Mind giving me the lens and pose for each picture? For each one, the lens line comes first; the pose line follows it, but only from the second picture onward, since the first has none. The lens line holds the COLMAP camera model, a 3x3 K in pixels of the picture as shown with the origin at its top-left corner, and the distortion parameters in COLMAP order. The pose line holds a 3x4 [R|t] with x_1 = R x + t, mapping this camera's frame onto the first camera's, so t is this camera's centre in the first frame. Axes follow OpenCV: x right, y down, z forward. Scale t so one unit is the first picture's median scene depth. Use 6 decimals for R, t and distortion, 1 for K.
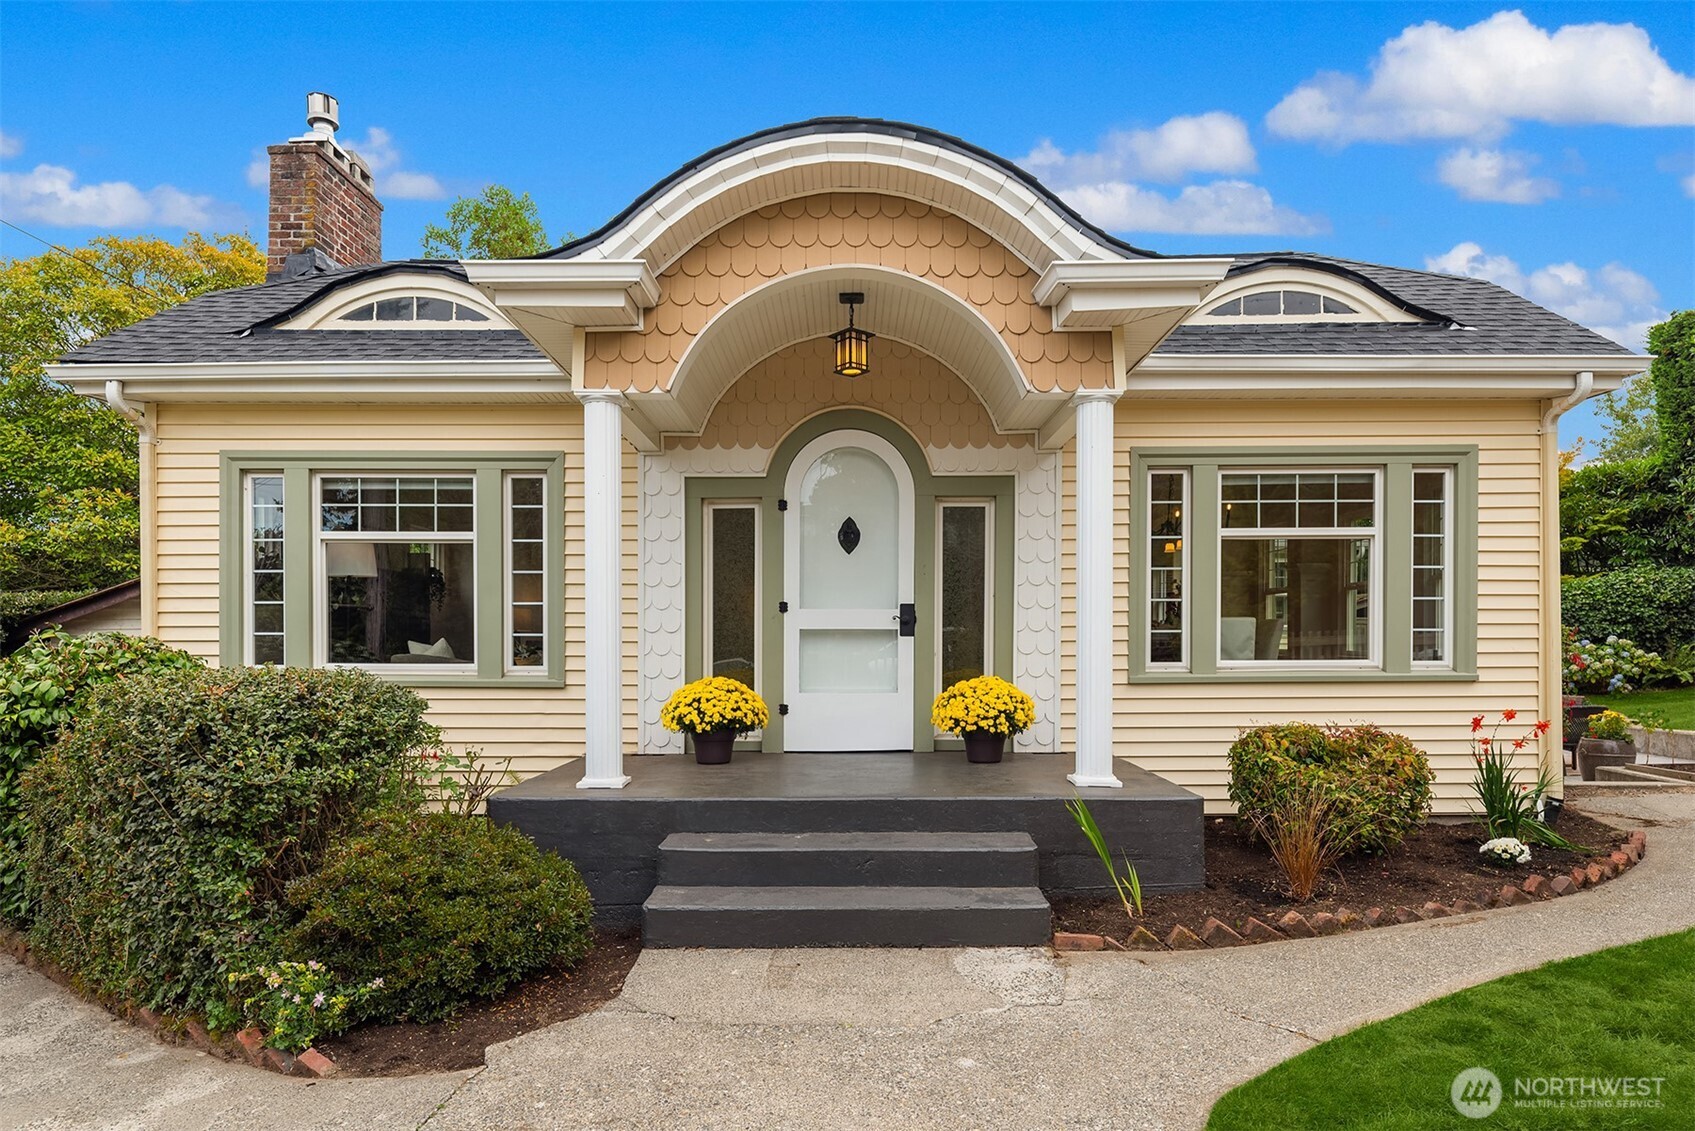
lens RADIAL K [[1048.4, 0, 976.0], [0, 1048.4, 645.8], [0, 0, 1]] dist [0.000129, -0.001884]
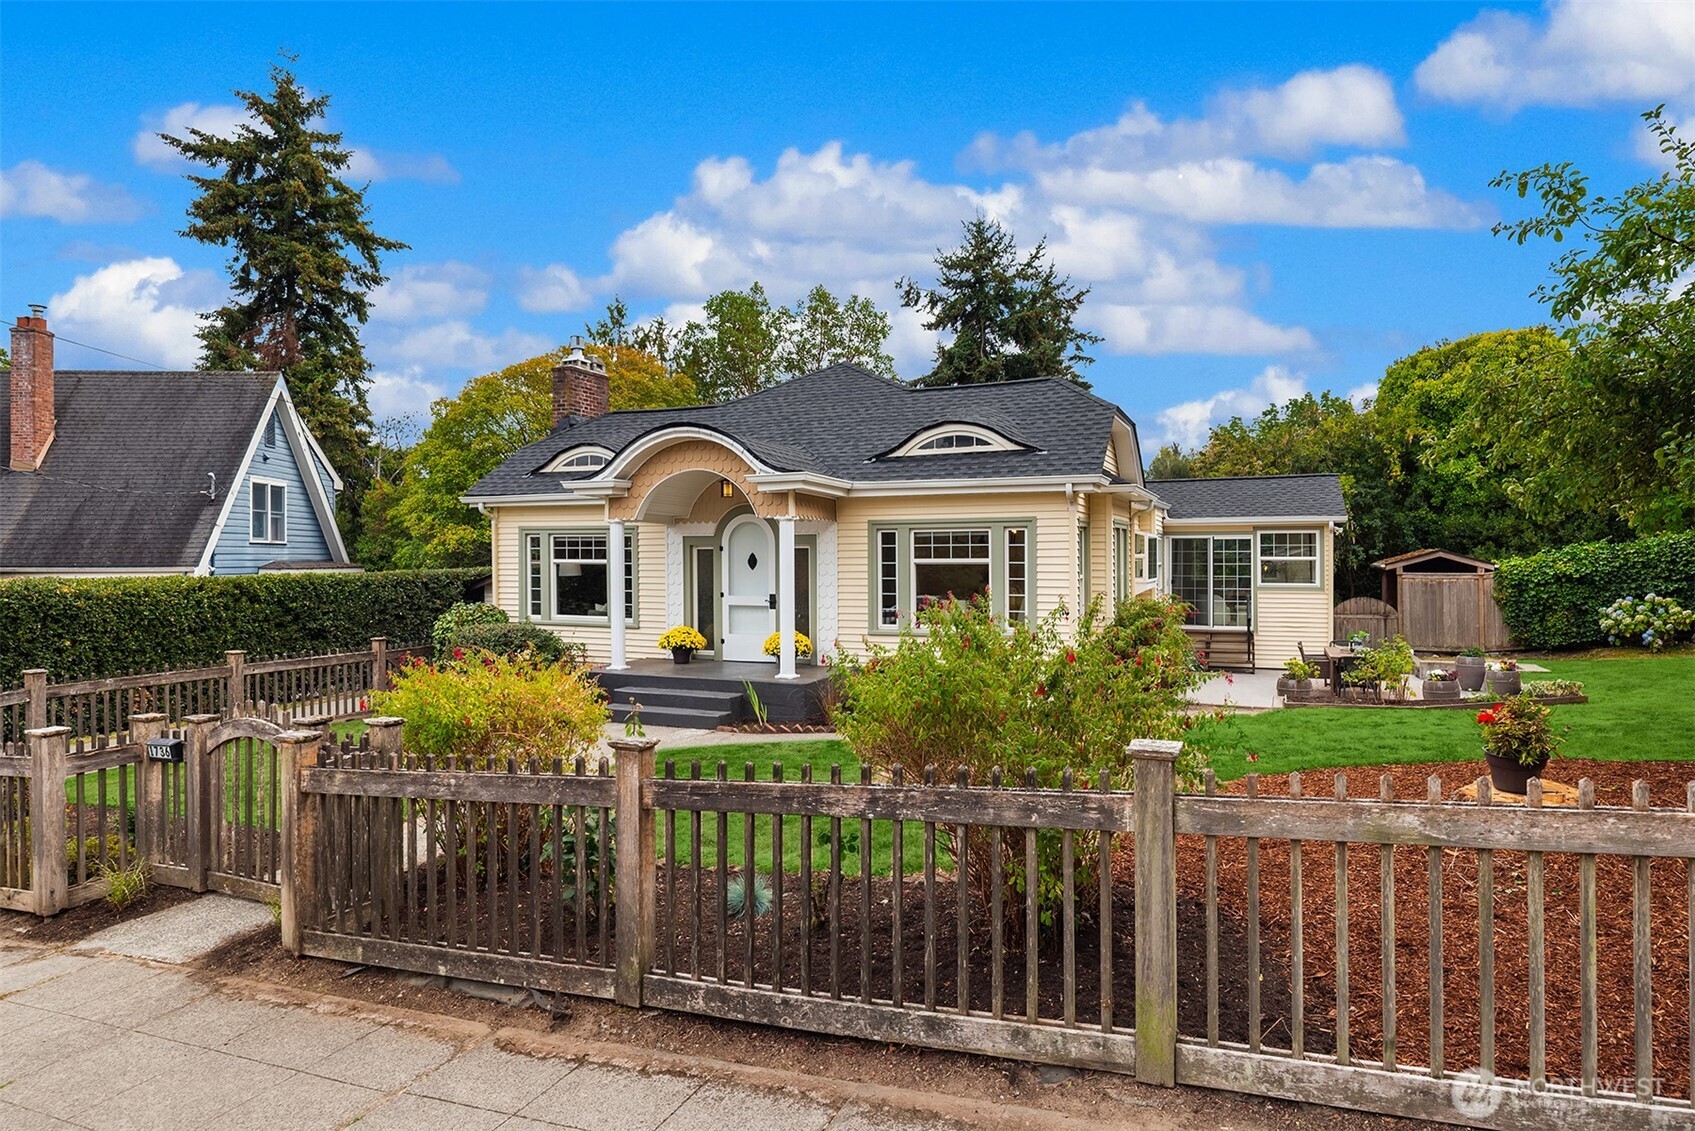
lens RADIAL K [[902.8, 0, 847.9], [0, 902.8, 594.1], [0, 0, 1]] dist [0.002253, 0.000132]
pose [[0.929800, 0.015957, -0.367720, 0.754797], [-0.009563, 0.999770, 0.019204, -0.076723], [0.367942, -0.014339, 0.929738, -0.660924]]
